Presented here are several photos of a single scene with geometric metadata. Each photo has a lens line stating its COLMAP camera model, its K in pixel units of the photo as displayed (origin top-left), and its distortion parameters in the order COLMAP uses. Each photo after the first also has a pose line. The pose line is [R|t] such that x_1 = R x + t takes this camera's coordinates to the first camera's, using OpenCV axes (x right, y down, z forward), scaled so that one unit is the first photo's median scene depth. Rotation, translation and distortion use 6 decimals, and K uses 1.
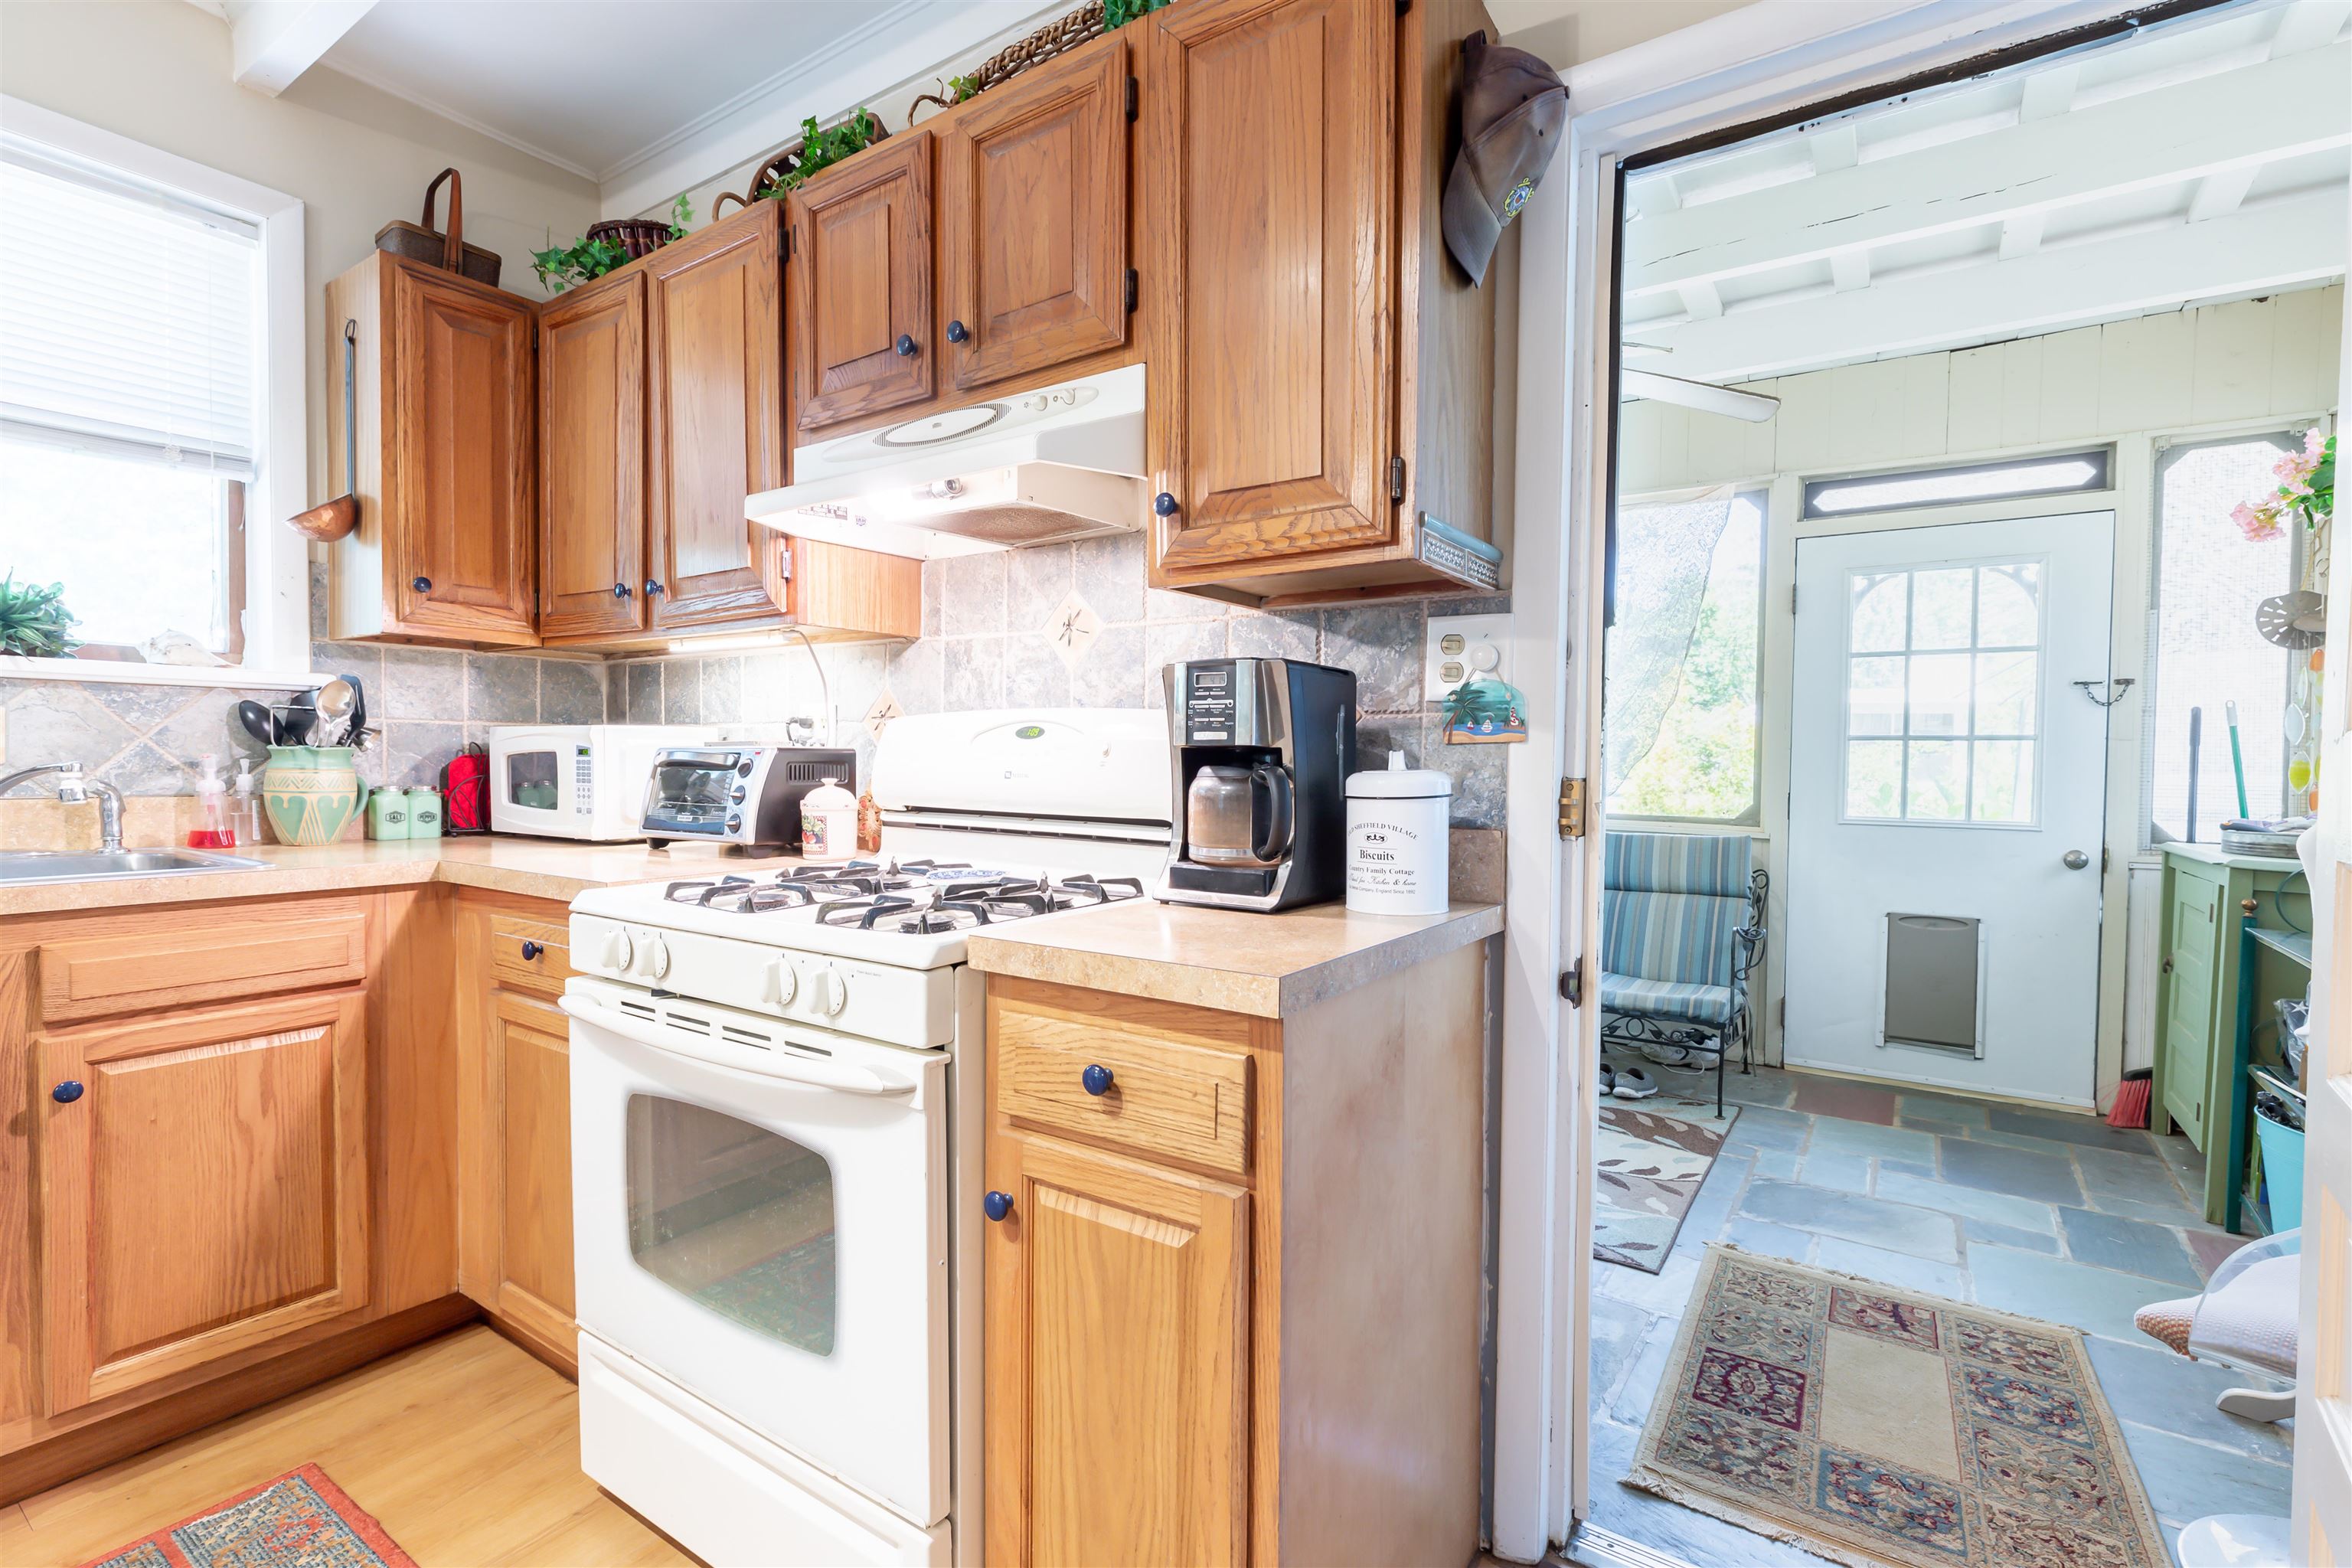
lens RADIAL K [[1073.6, 0, 1164.0], [0, 1073.6, 785.7], [0, 0, 1]] dist [0.001778, 0.000262]
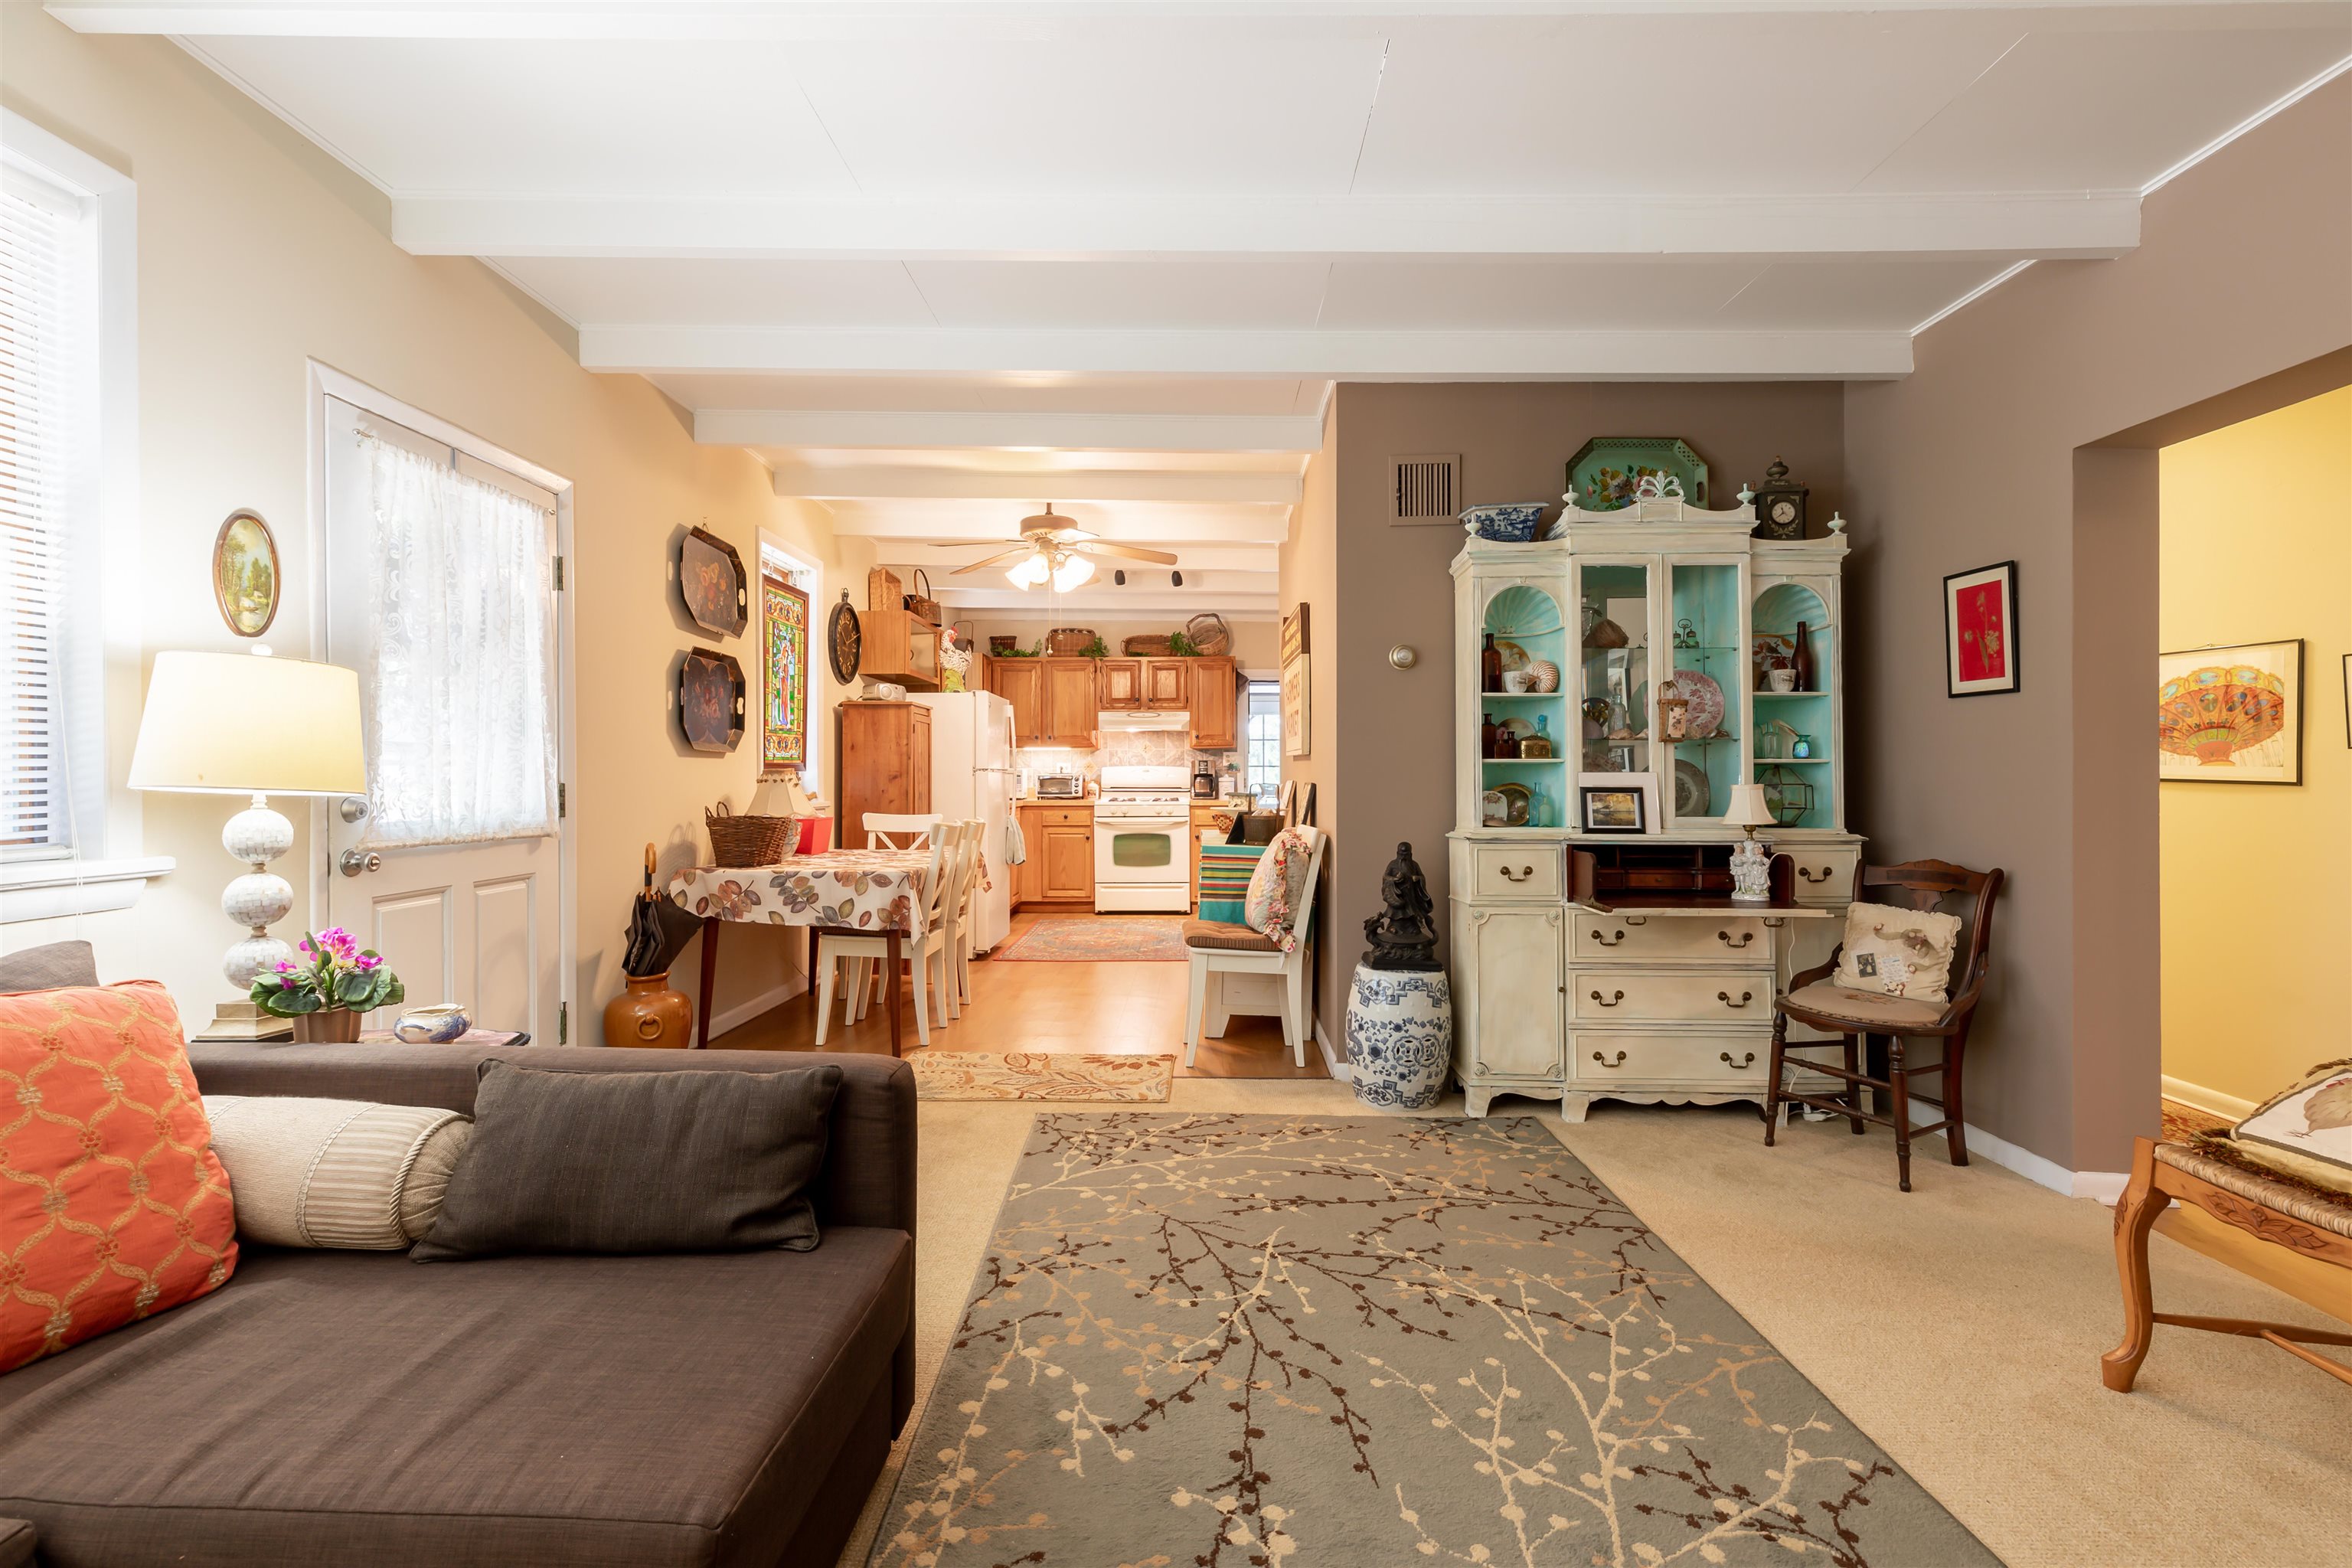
lens RADIAL K [[1094.0, 0, 1145.1], [0, 1094.0, 779.6], [0, 0, 1]] dist [0.008802, -0.000578]
pose [[0.845241, -0.013566, 0.534213, -2.908450], [0.024858, 0.999594, -0.013947, 0.061376], [-0.533807, 0.025068, 0.845235, -3.361551]]
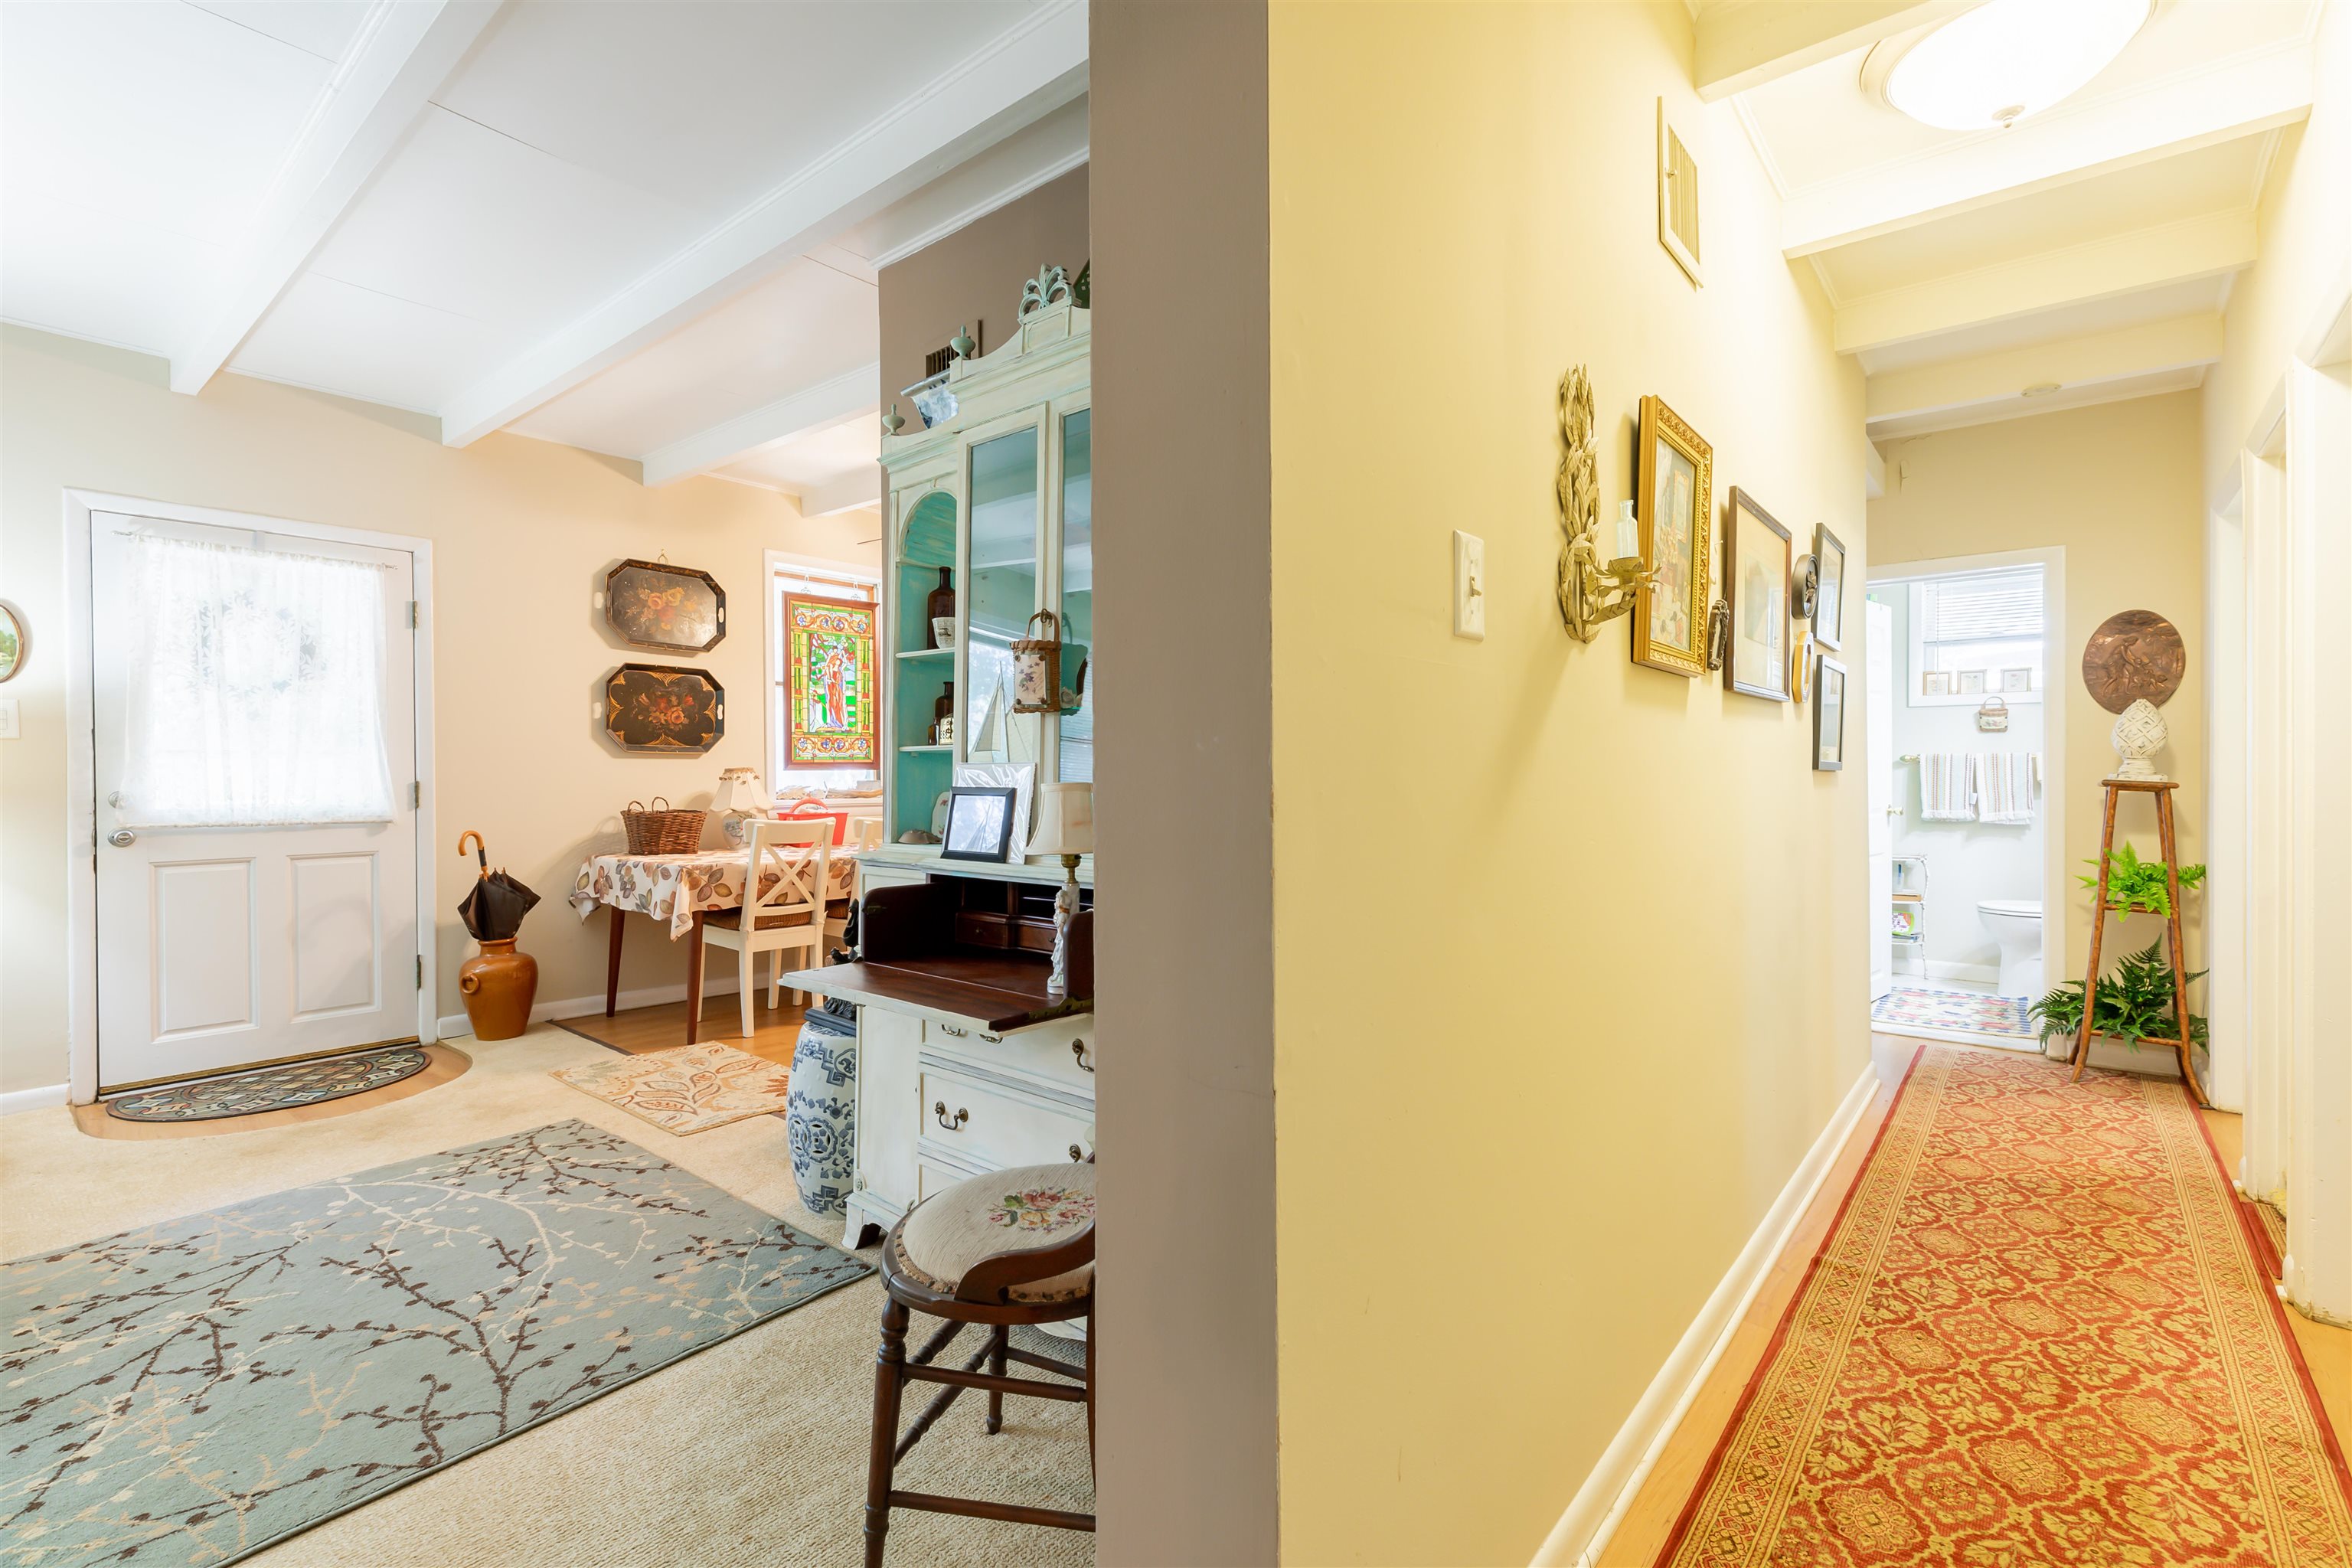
lens RADIAL K [[1059.7, 0, 1144.4], [0, 1059.7, 787.8], [0, 0, 1]] dist [0.000206, 0.000708]
pose [[0.993141, -0.015099, -0.115947, -0.747584], [0.013266, 0.999775, -0.016571, 0.092071], [0.116171, 0.014920, 0.993117, -3.322265]]
